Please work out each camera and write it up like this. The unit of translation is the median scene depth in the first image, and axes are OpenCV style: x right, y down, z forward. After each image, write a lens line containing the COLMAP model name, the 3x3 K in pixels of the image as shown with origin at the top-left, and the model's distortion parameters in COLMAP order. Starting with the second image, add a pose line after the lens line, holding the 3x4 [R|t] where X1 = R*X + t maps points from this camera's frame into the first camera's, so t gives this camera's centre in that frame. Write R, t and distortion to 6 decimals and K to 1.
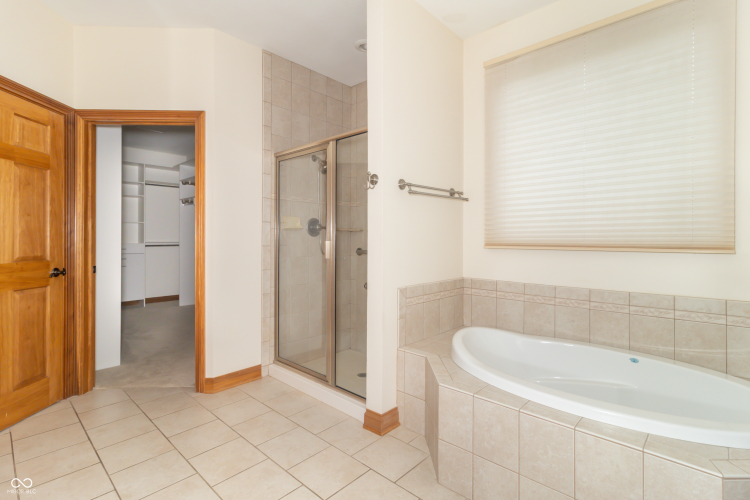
lens RADIAL K [[351.8, 0, 377.5], [0, 351.8, 244.6], [0, 0, 1]] dist [0.004203, 0.001077]
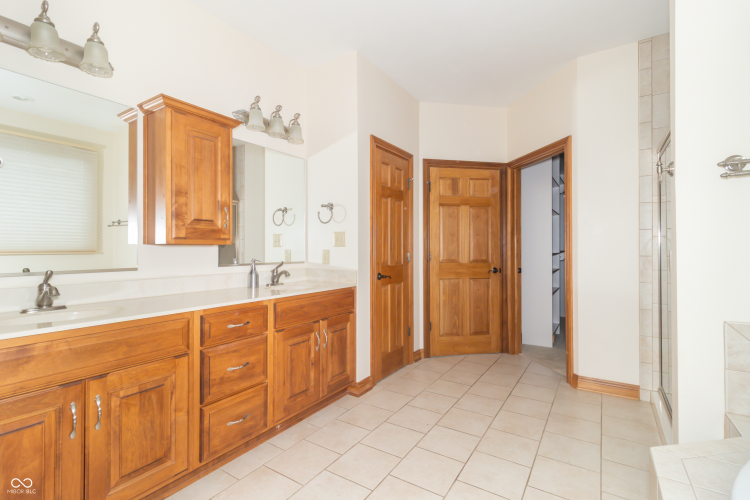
lens RADIAL K [[351.8, 0, 378.1], [0, 351.8, 249.5], [0, 0, 1]] dist [0.004203, 0.001077]
pose [[0.171182, -0.000808, -0.985239, 0.554253], [-0.005642, 0.999982, -0.001800, -0.008321], [0.985223, 0.005867, 0.171175, 0.213934]]
